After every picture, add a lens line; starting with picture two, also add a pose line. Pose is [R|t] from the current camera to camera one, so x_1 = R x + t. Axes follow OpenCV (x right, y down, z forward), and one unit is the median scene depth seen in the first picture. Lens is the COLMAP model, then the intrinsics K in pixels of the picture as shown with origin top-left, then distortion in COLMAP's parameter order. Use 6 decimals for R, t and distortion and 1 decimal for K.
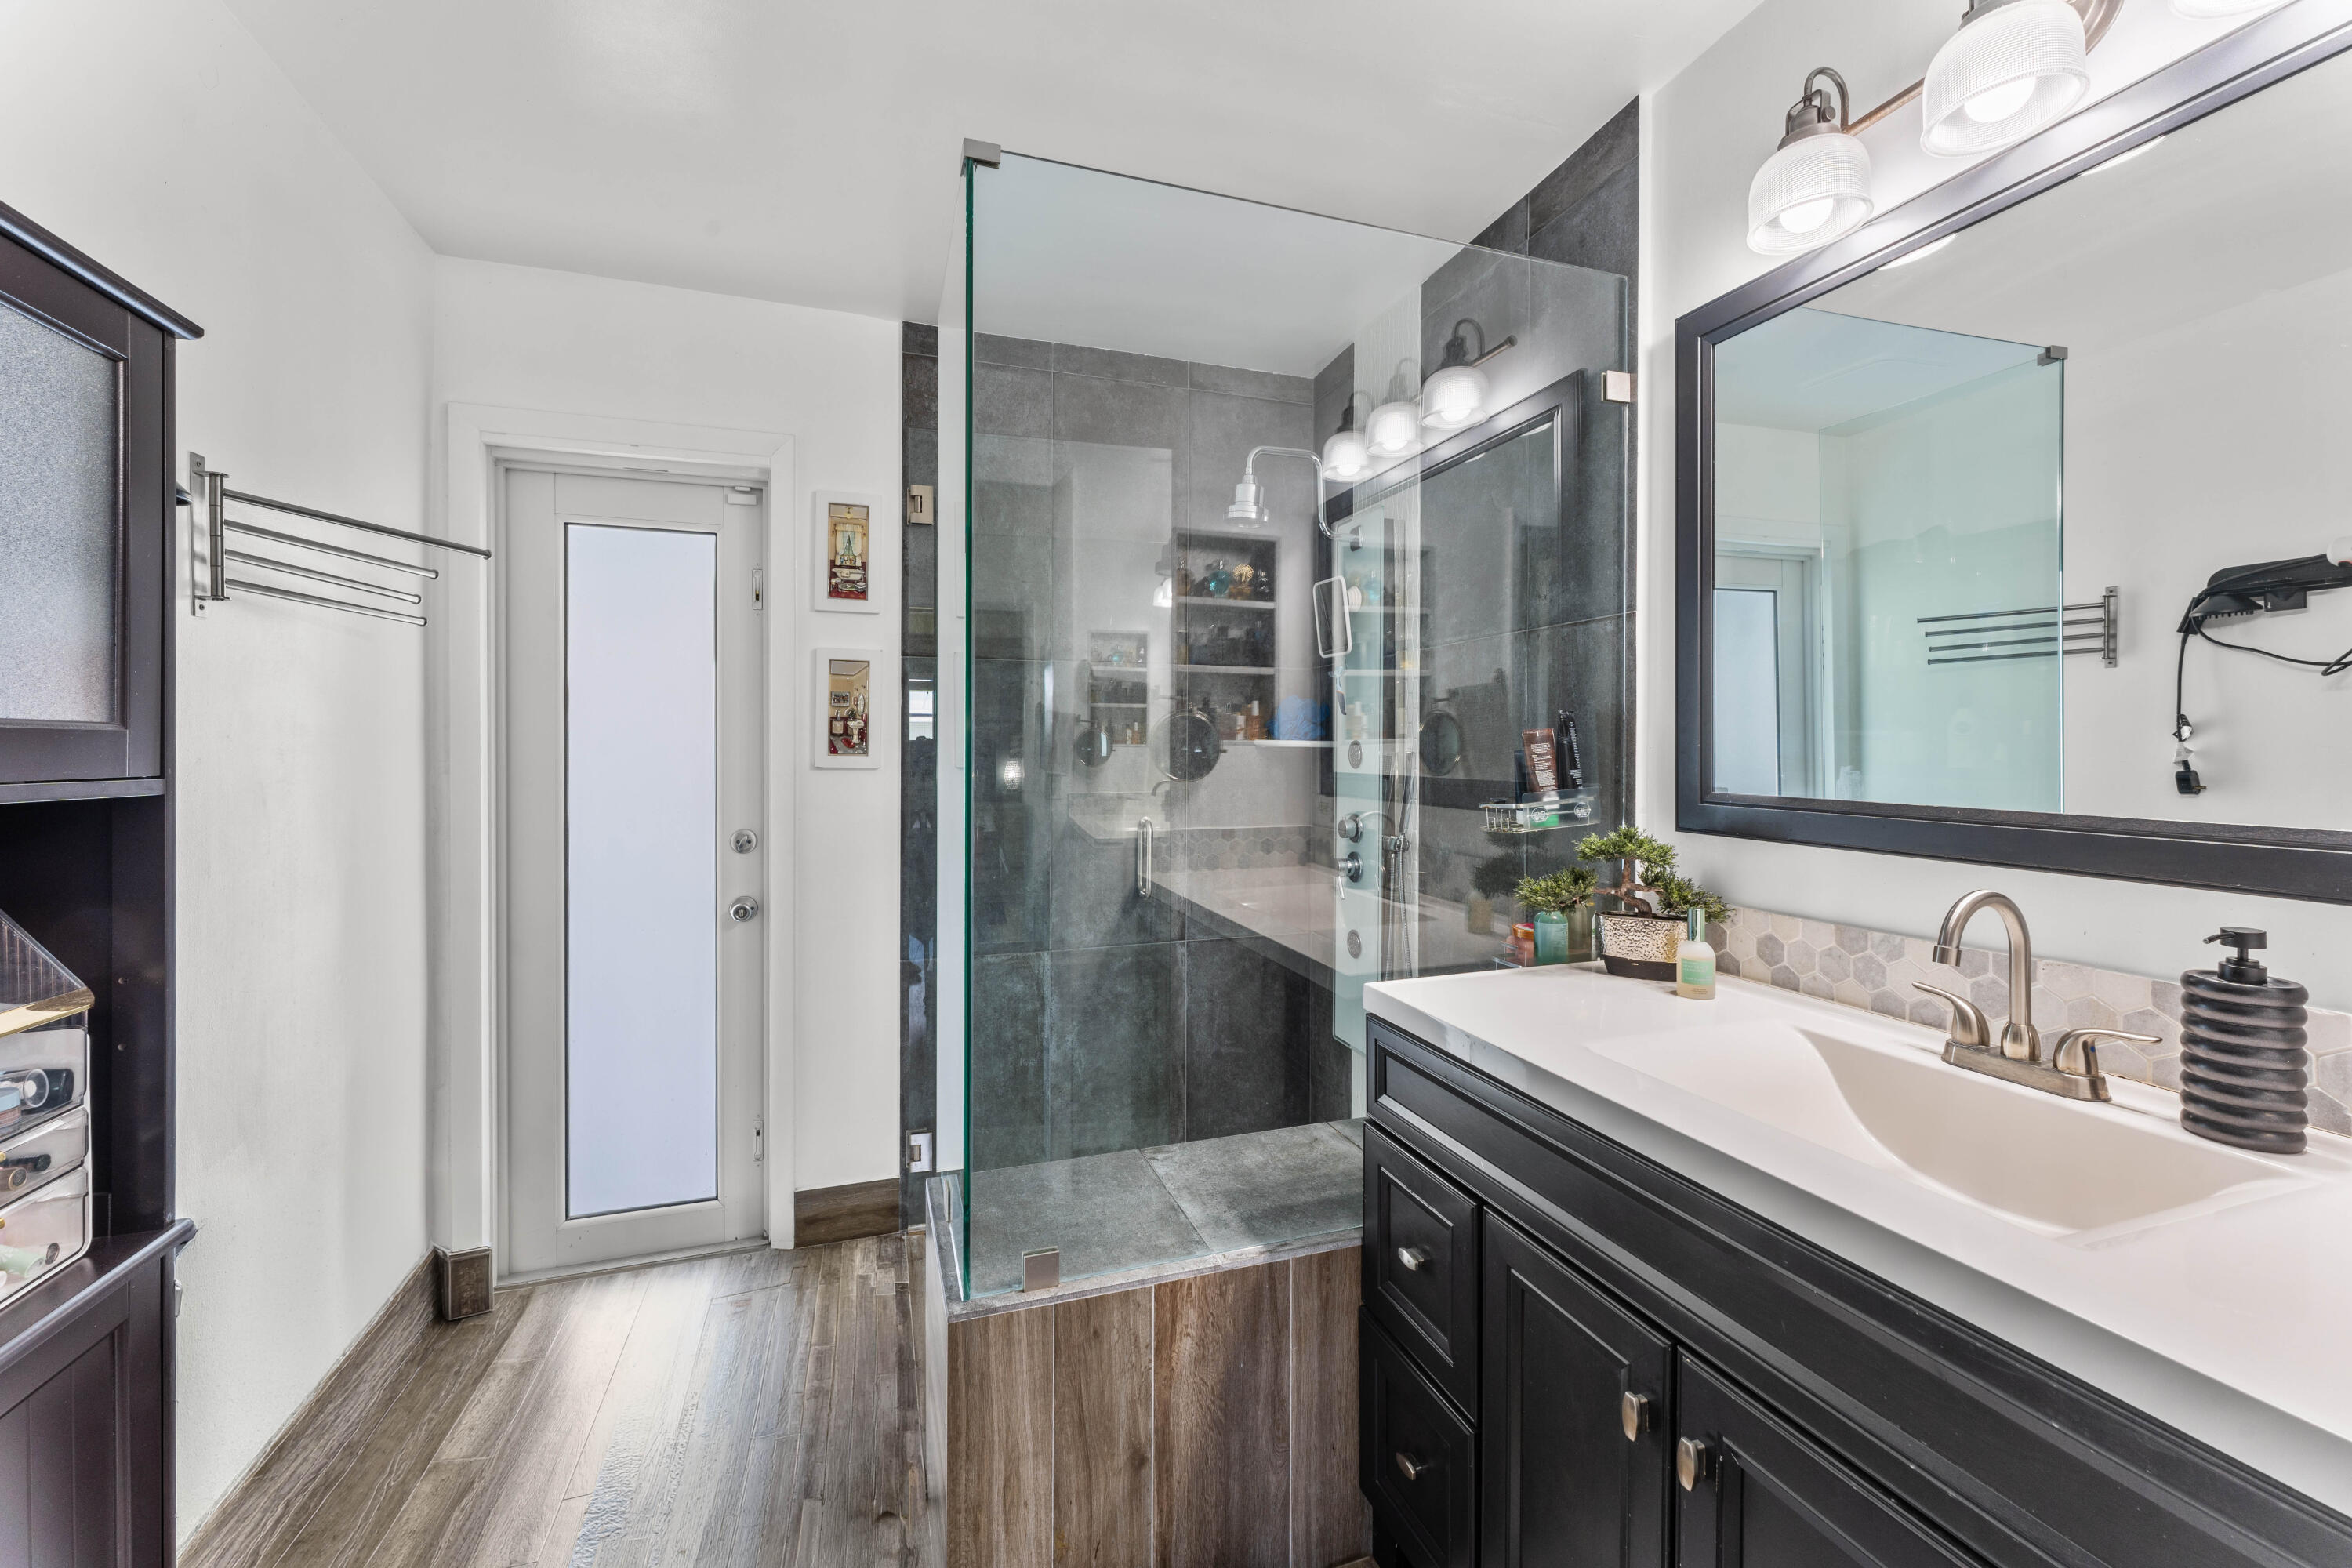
lens RADIAL K [[954.4, 0, 1185.2], [0, 954.4, 756.3], [0, 0, 1]] dist [-0.000141, -0.000420]
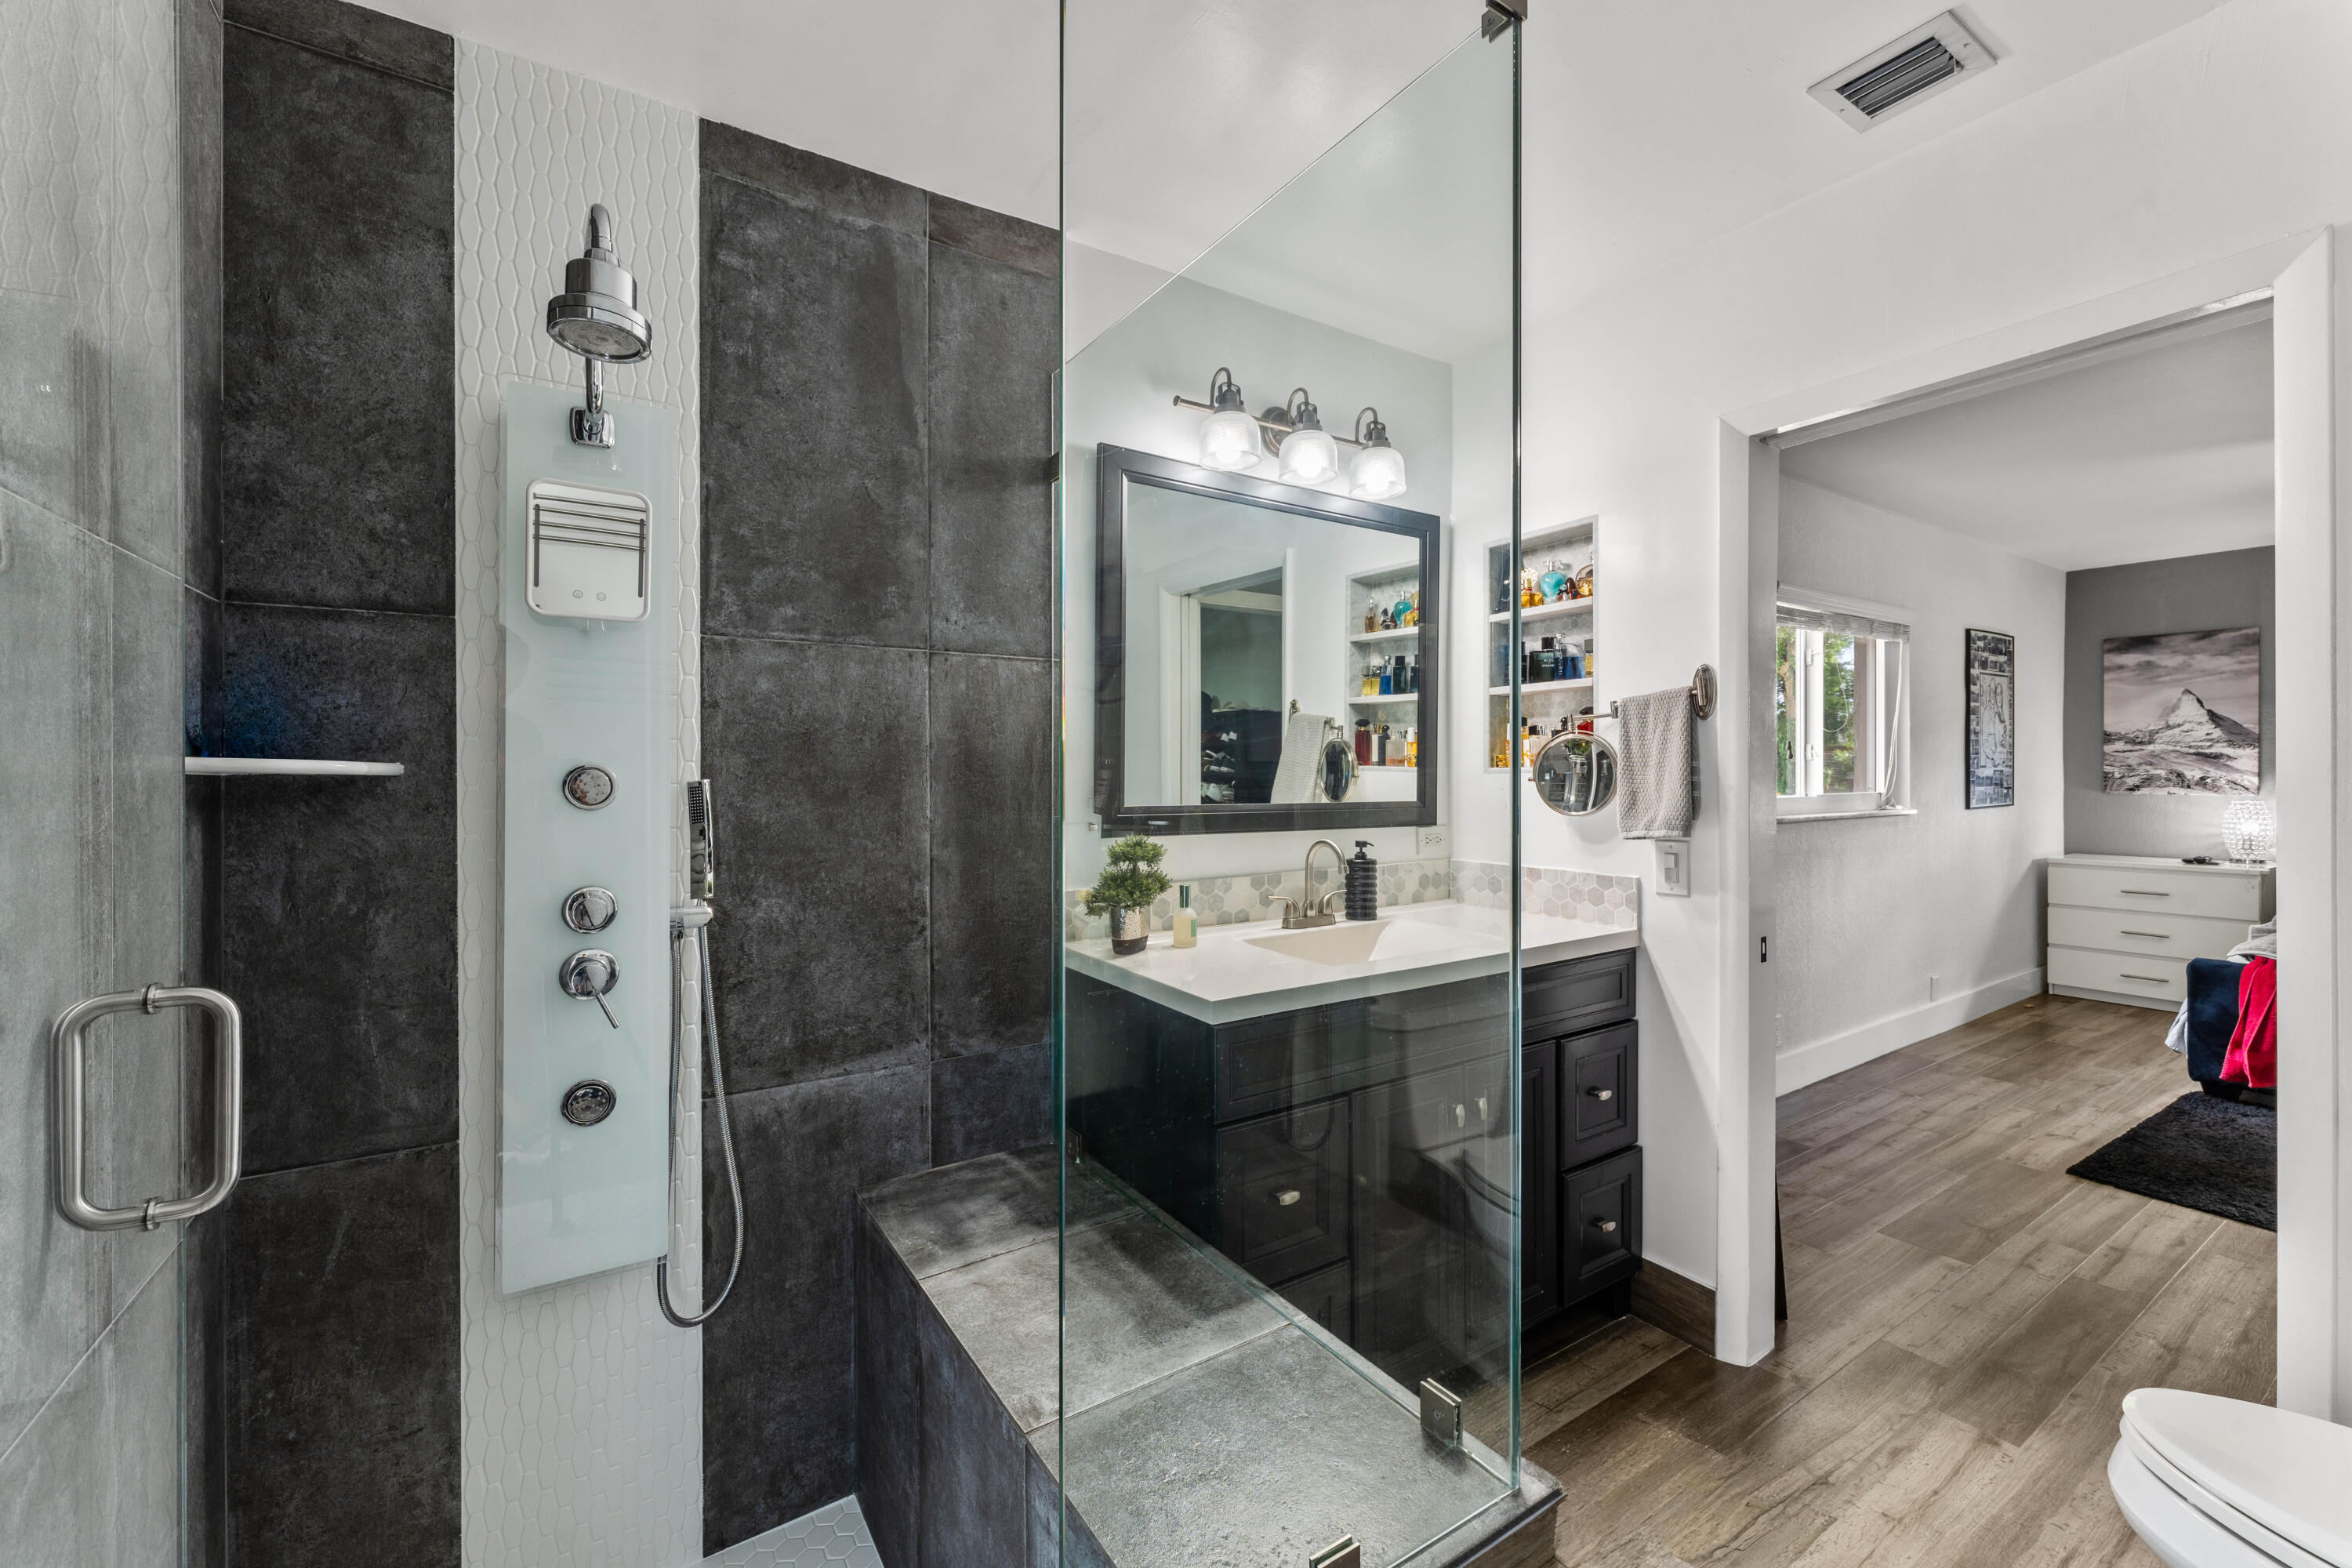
lens RADIAL K [[954.4, 0, 1185.2], [0, 954.4, 756.3], [0, 0, 1]] dist [-0.000141, -0.000420]
pose [[-0.240993, 0.004961, 0.970514, -0.786905], [0.003012, 0.999986, -0.004364, -0.026367], [-0.970522, 0.001871, -0.241005, 1.227104]]
